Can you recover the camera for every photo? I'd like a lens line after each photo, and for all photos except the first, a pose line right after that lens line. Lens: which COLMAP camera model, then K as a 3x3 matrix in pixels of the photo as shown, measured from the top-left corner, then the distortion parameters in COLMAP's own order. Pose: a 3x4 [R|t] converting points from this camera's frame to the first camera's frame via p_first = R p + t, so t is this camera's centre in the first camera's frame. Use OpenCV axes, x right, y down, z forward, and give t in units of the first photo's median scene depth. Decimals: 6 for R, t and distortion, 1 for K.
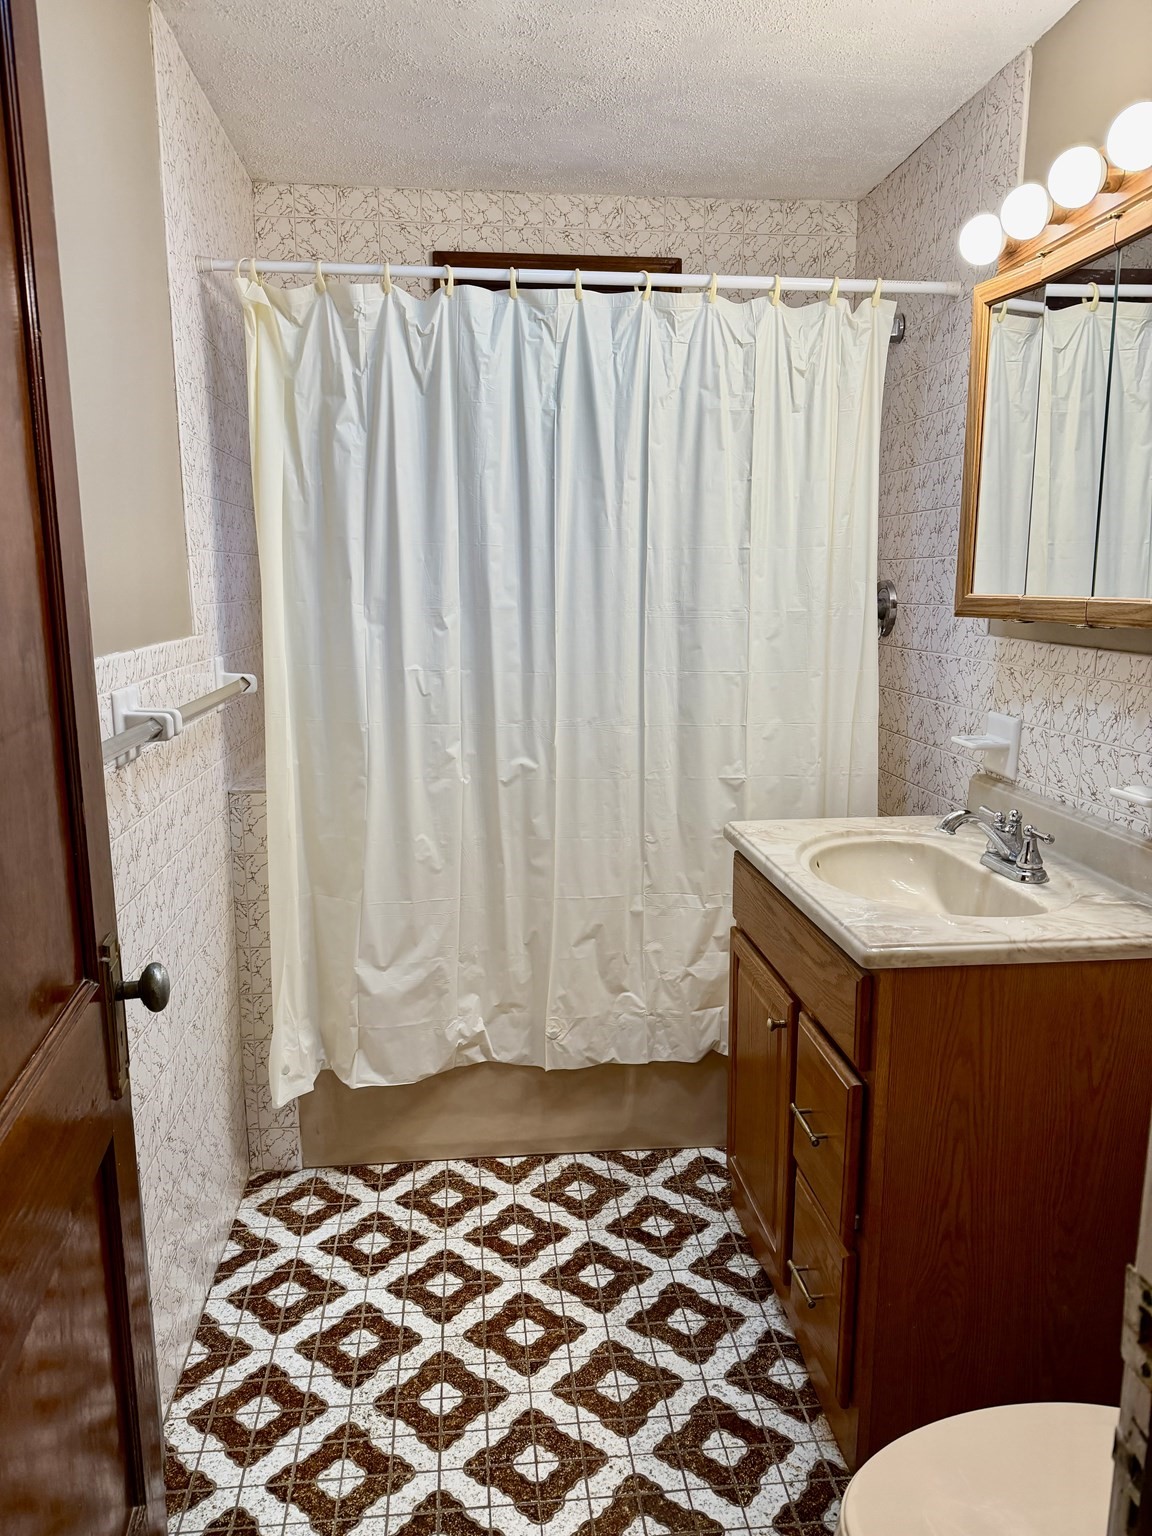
lens RADIAL K [[1056.9, 0, 577.7], [0, 1056.9, 785.7], [0, 0, 1]] dist [0.075024, -0.097967]
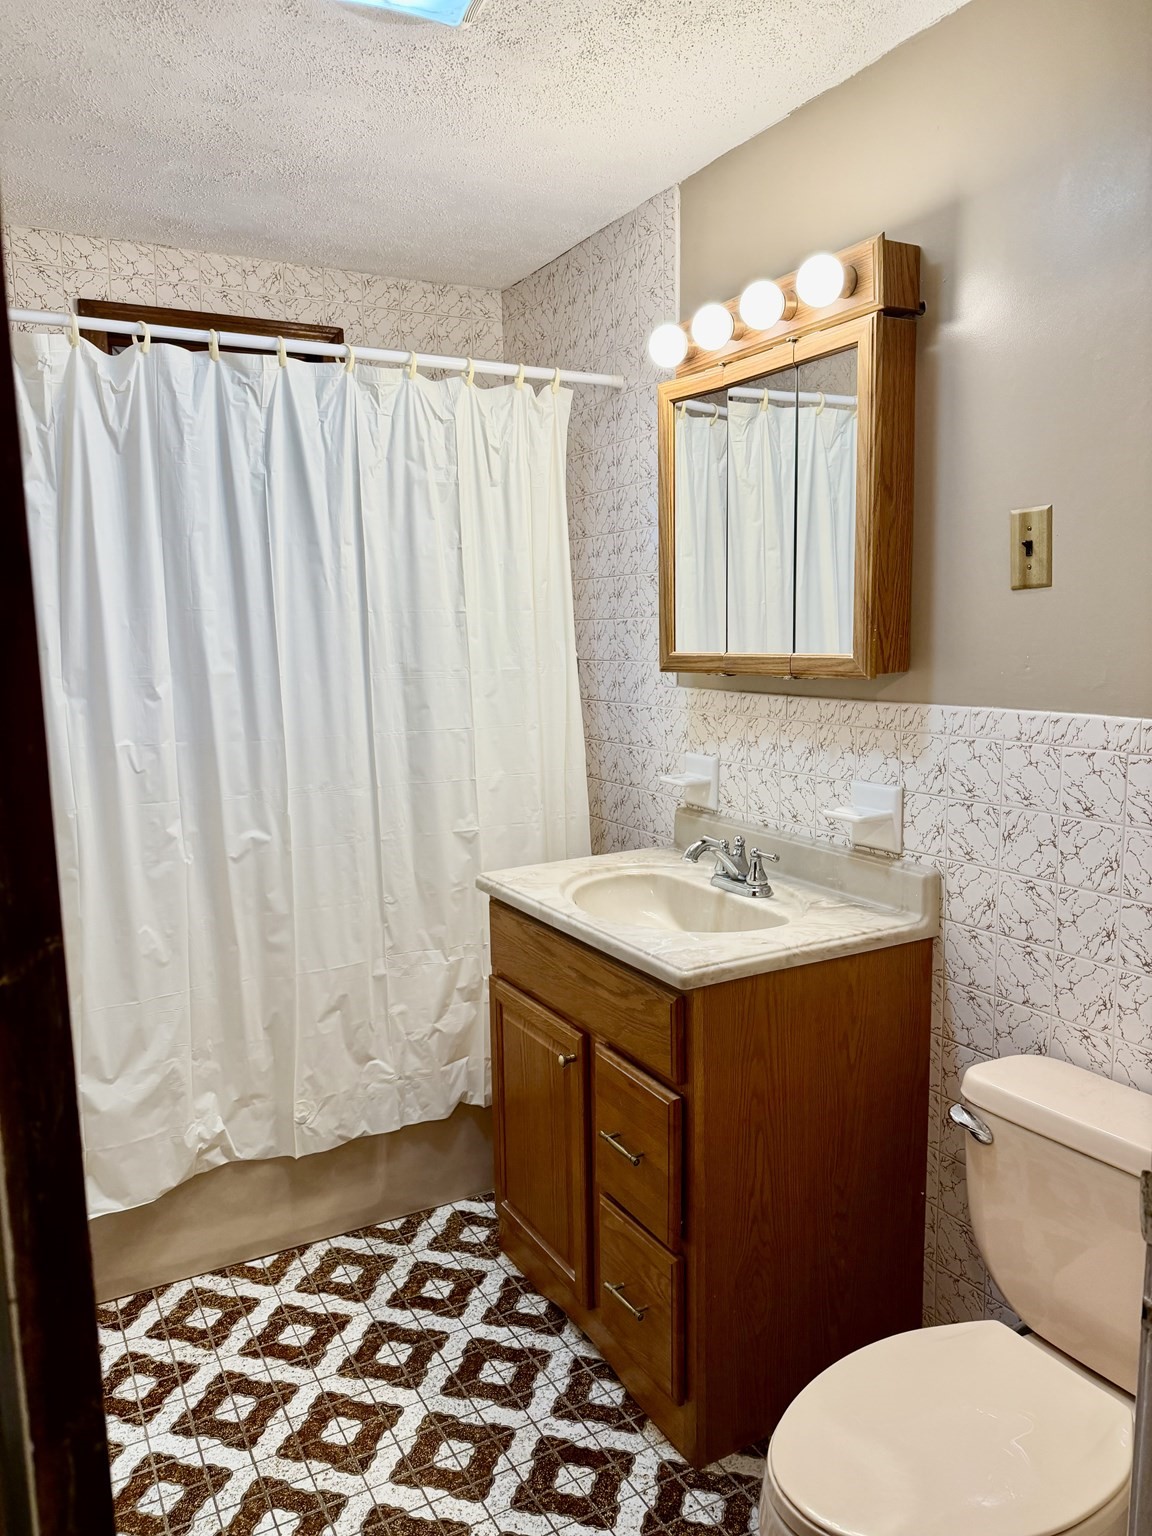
lens RADIAL K [[1056.9, 0, 577.7], [0, 1056.9, 785.7], [0, 0, 1]] dist [0.075024, -0.097967]
pose [[0.925189, -0.075818, 0.371857, -0.141657], [0.093208, 0.995225, -0.028986, -0.012340], [-0.367883, 0.061477, 0.927838, 0.000468]]
